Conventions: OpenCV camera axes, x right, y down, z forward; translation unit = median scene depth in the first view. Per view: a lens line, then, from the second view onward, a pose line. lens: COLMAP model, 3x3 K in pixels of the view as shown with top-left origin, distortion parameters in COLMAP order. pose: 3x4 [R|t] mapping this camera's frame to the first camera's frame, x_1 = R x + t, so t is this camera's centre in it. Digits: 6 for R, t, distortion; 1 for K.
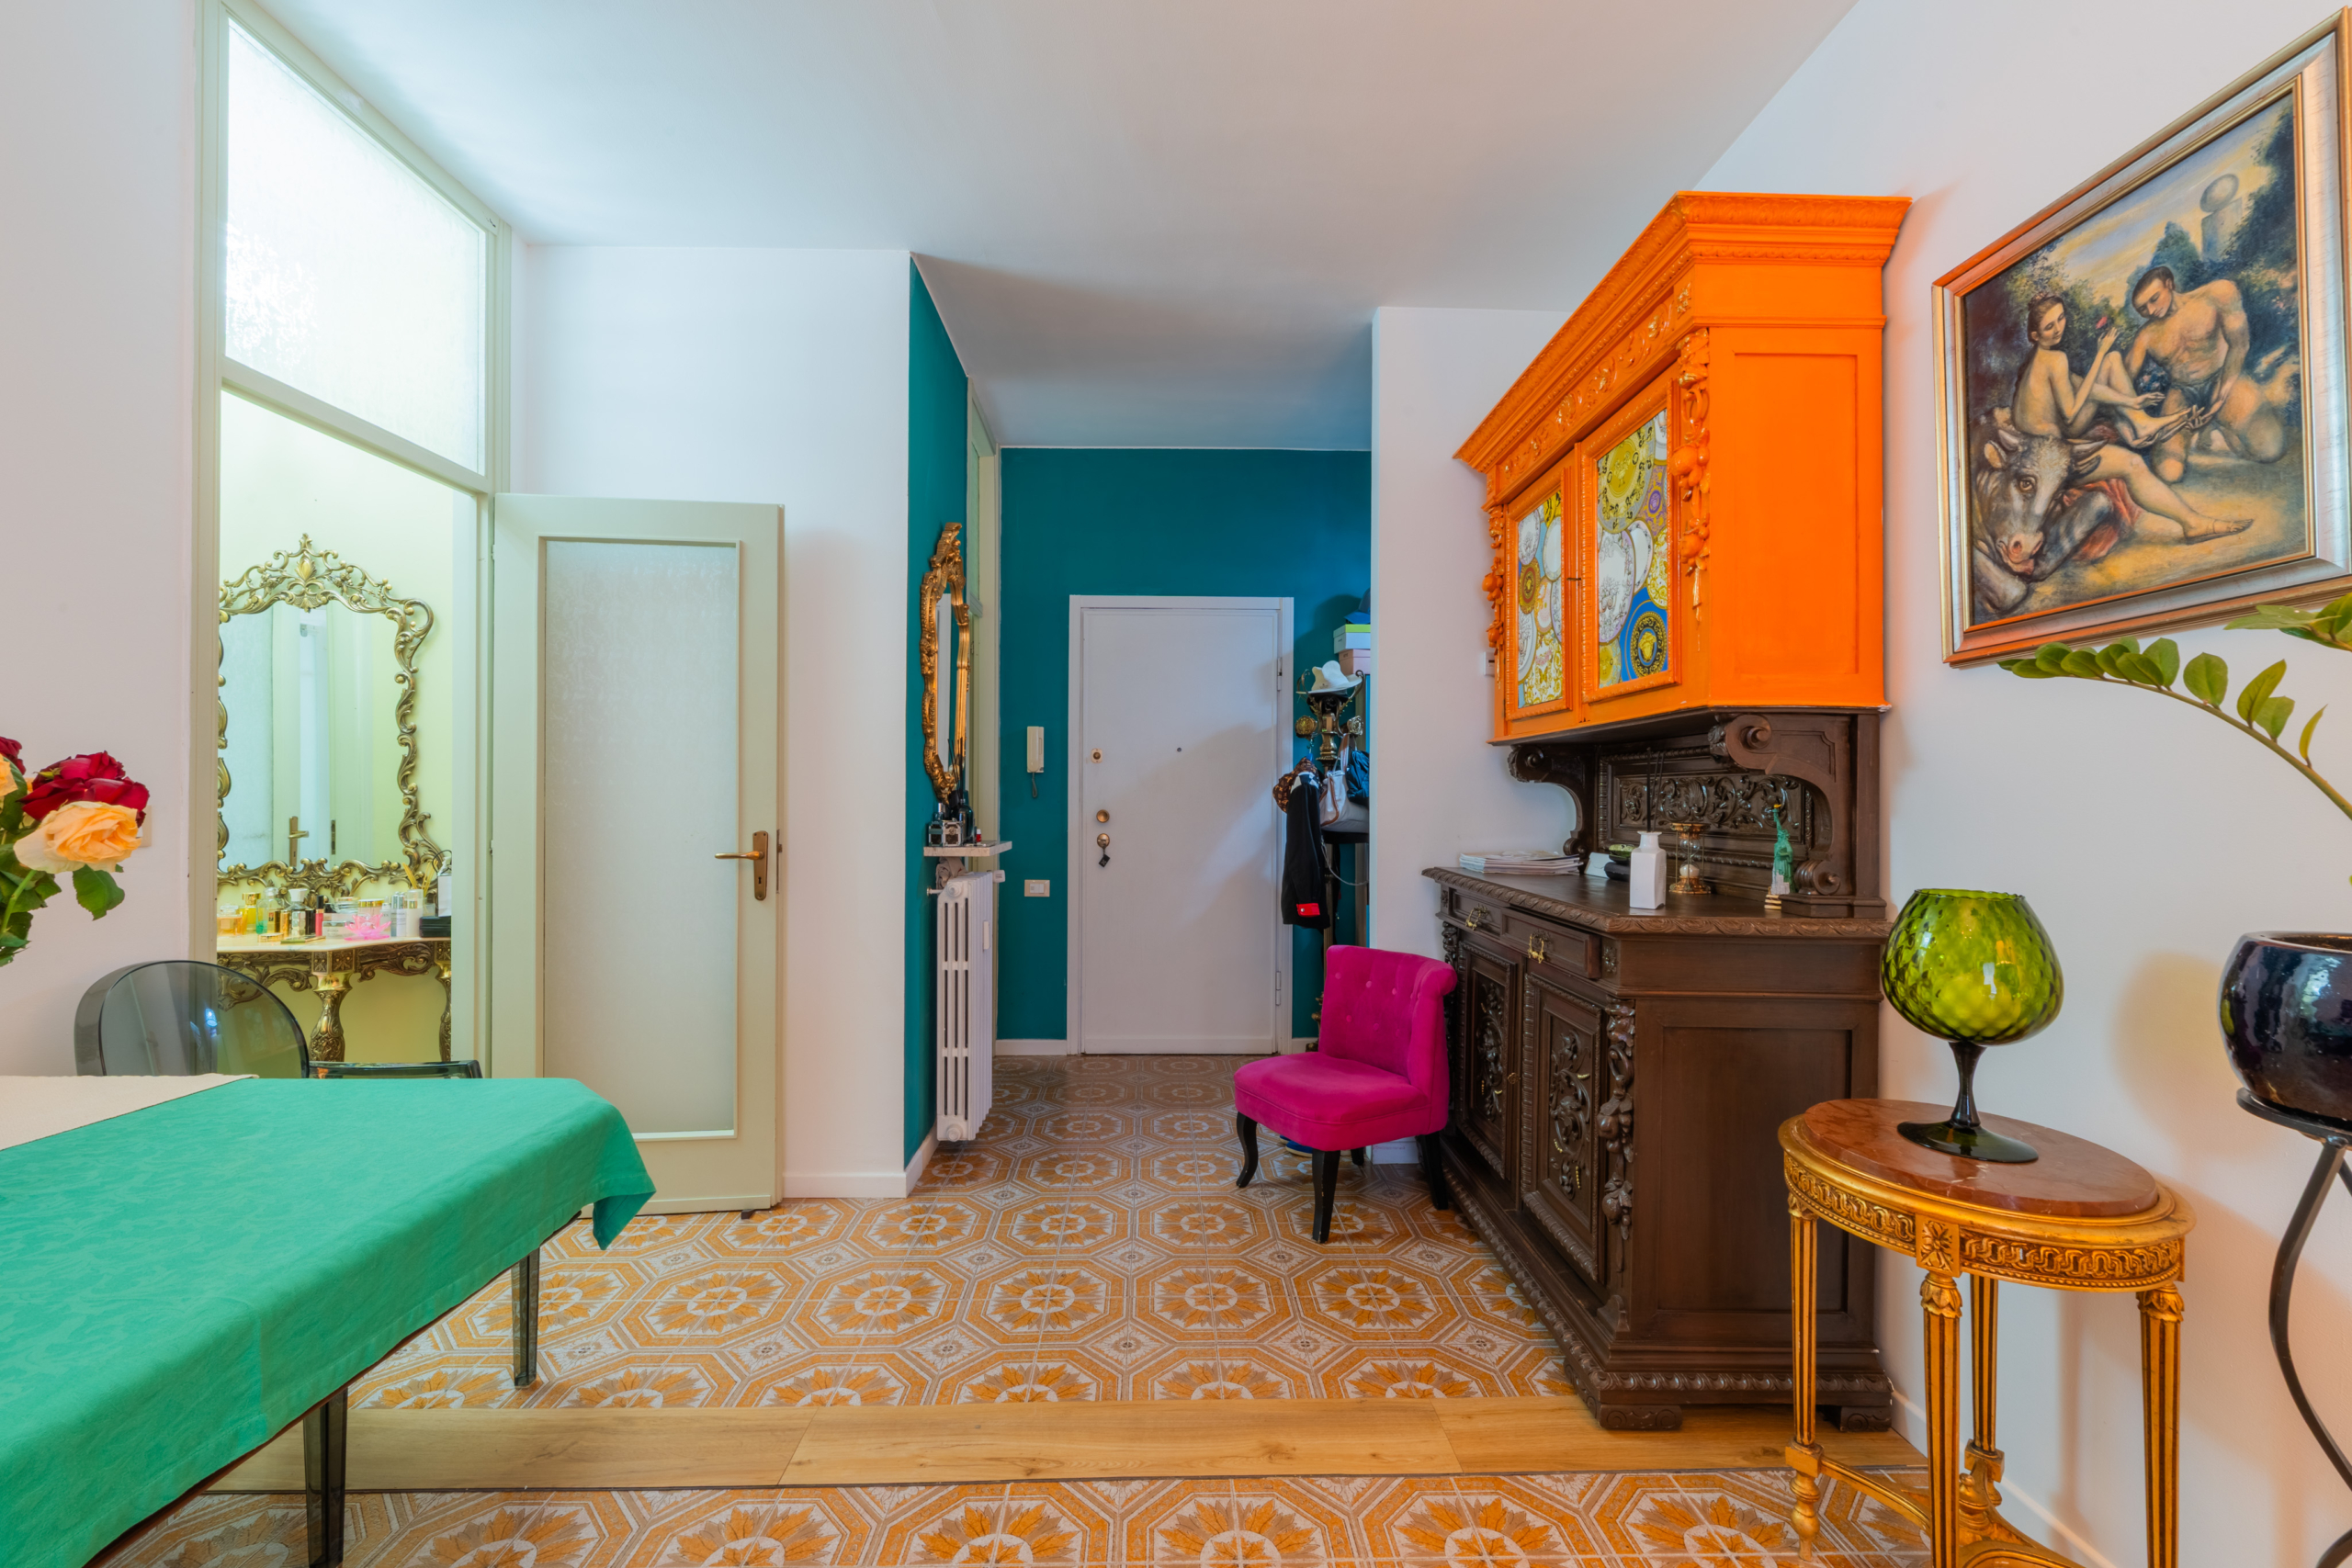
lens RADIAL K [[957.4, 0, 1181.8], [0, 957.4, 788.7], [0, 0, 1]] dist [-0.000871, -0.000817]
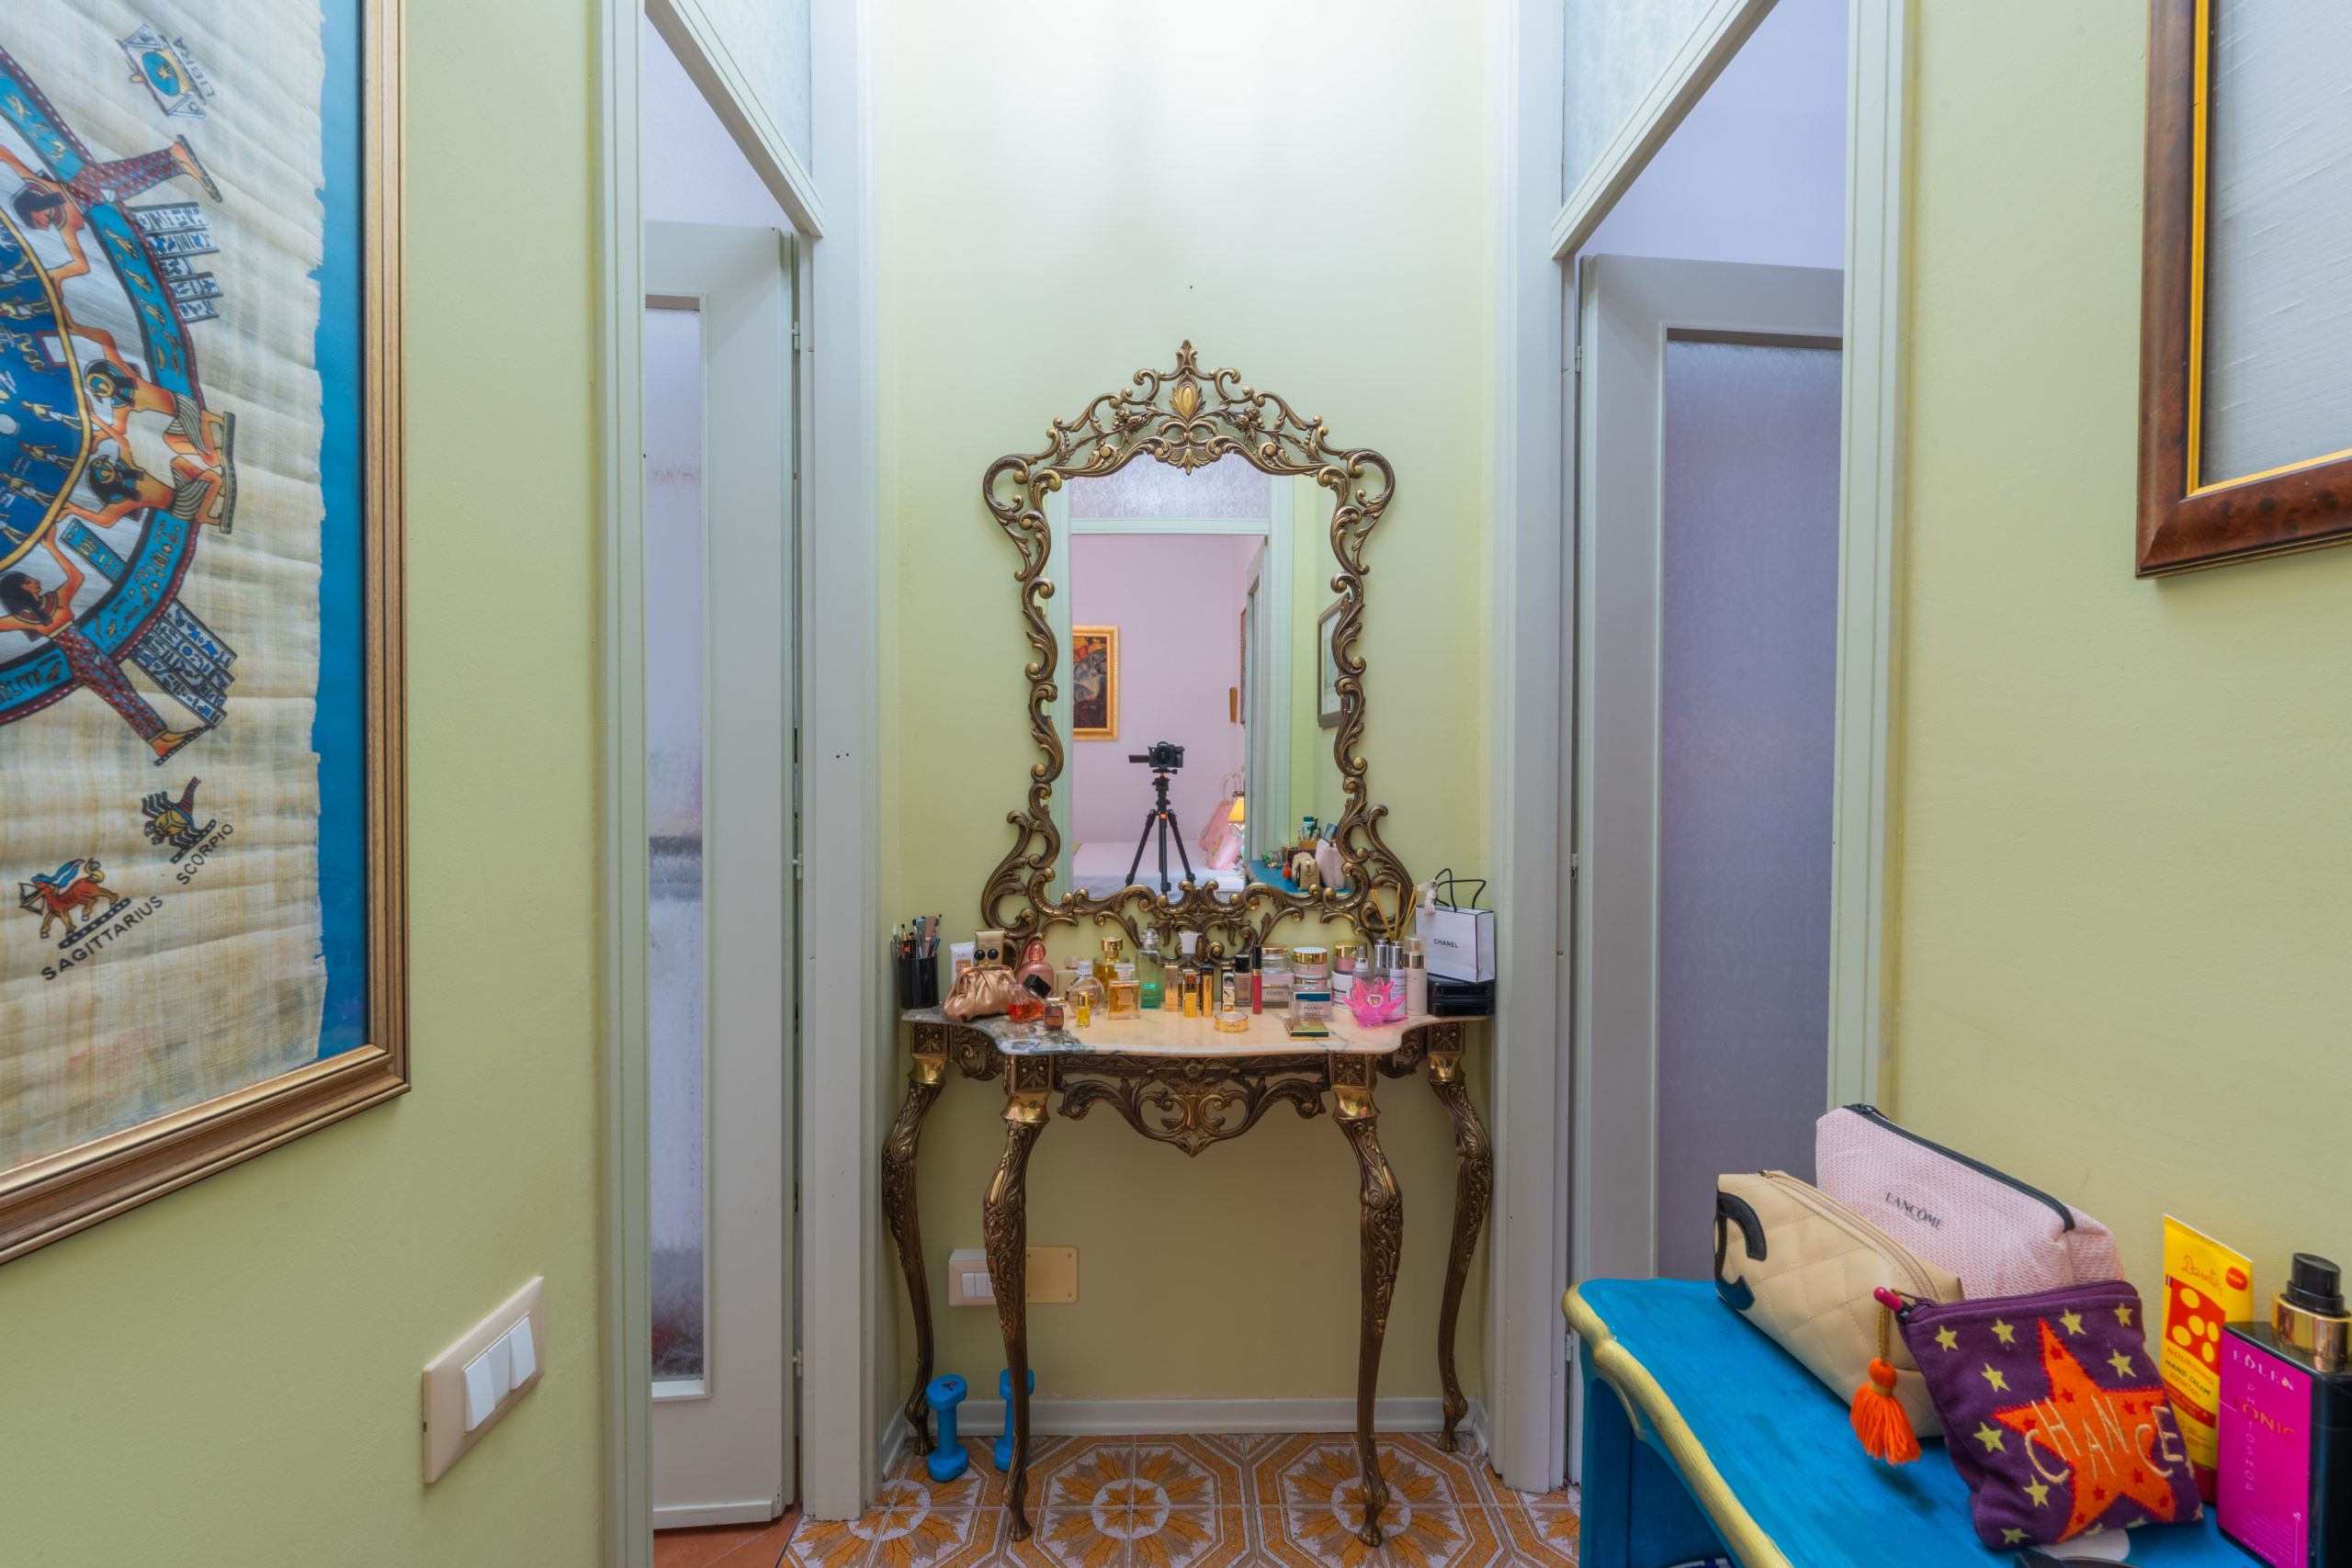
lens RADIAL K [[957.4, 0, 1170.6], [0, 957.4, 782.0], [0, 0, 1]] dist [-0.000871, -0.000817]
pose [[0.999893, -0.005746, -0.013434, -0.917659], [0.005915, 0.999904, 0.012517, 0.002213], [0.013361, -0.012595, 0.999831, 0.394170]]
